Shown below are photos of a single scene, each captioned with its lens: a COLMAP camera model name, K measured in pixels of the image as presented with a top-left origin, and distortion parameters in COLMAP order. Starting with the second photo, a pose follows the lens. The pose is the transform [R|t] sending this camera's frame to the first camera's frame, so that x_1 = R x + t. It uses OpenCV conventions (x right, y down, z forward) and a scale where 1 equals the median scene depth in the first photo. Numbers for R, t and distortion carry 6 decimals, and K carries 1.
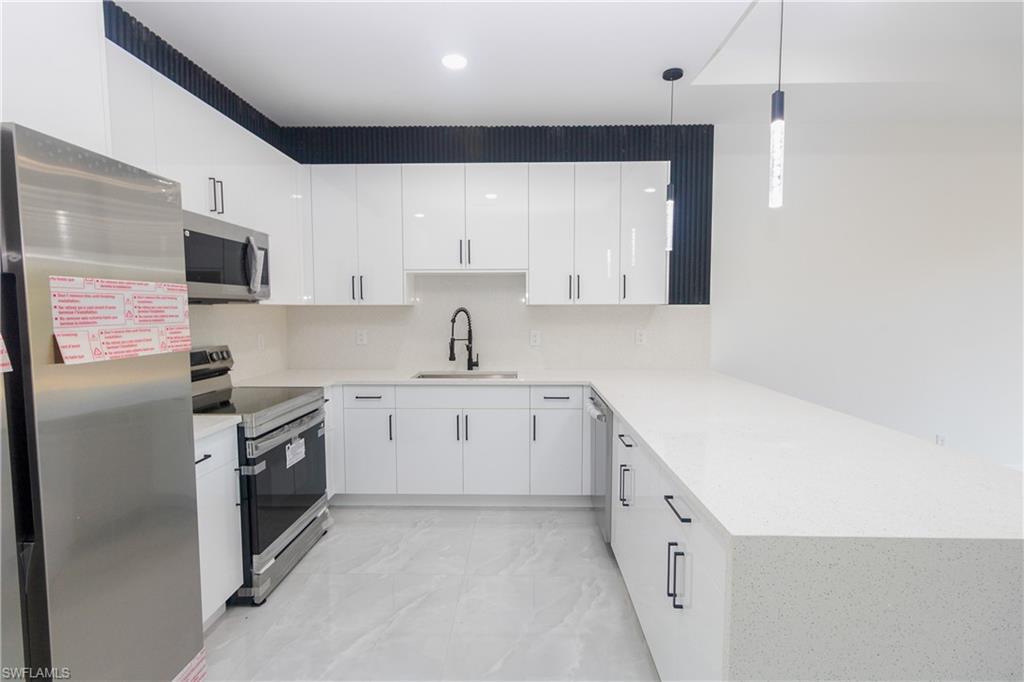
lens RADIAL K [[470.1, 0, 513.1], [0, 470.1, 340.9], [0, 0, 1]] dist [0.000801, -0.000070]
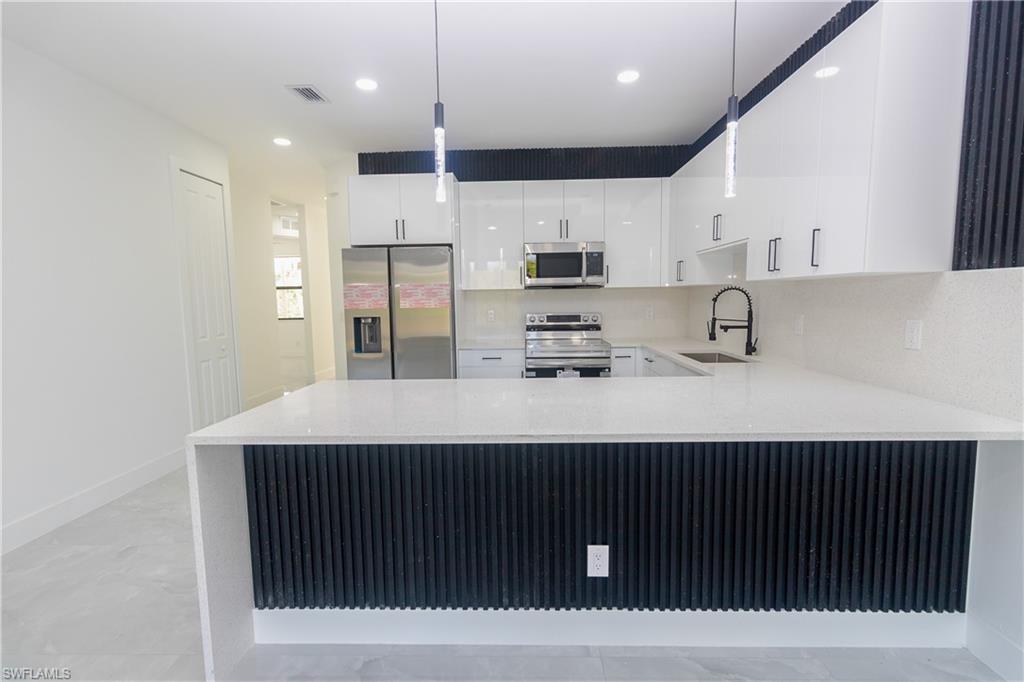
lens RADIAL K [[470.1, 0, 513.1], [0, 470.1, 340.9], [0, 0, 1]] dist [0.000801, -0.000070]
pose [[-0.011497, 0.096608, -0.995256, 0.951863], [-0.052689, 0.993881, 0.097083, -0.033794], [0.998545, 0.053555, -0.006336, 0.651741]]
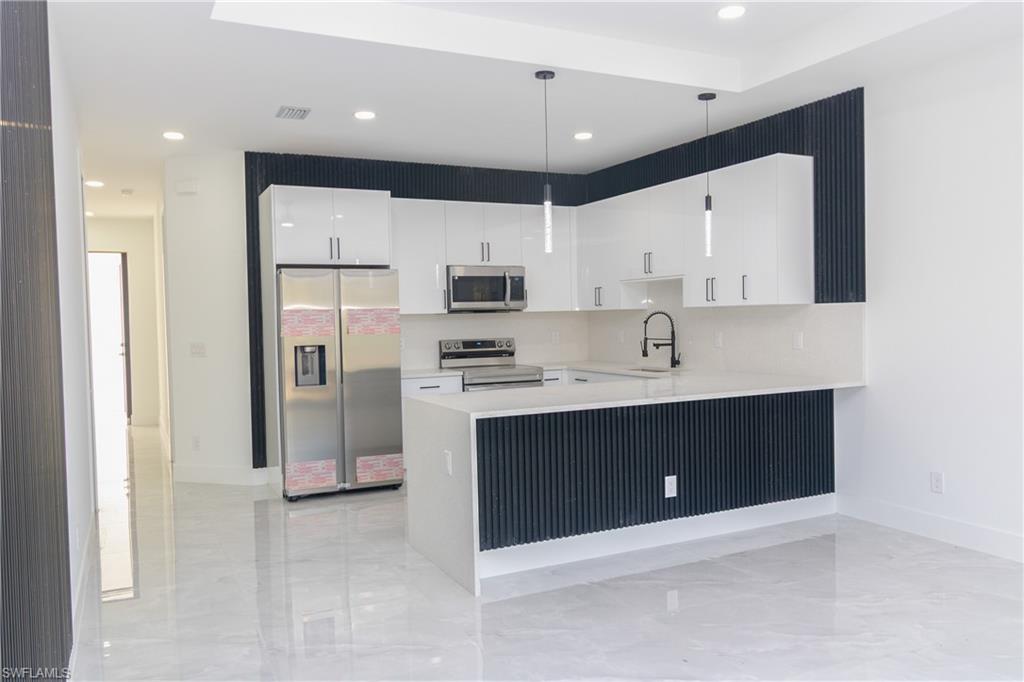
lens RADIAL K [[784.7, 0, 517.2], [0, 784.7, 339.0], [0, 0, 1]] dist [0.003679, 0.002035]
pose [[0.463603, 0.017215, -0.885876, 1.592487], [-0.038847, 0.999245, -0.000912, 0.013813], [0.885191, 0.034837, 0.463922, -0.196935]]
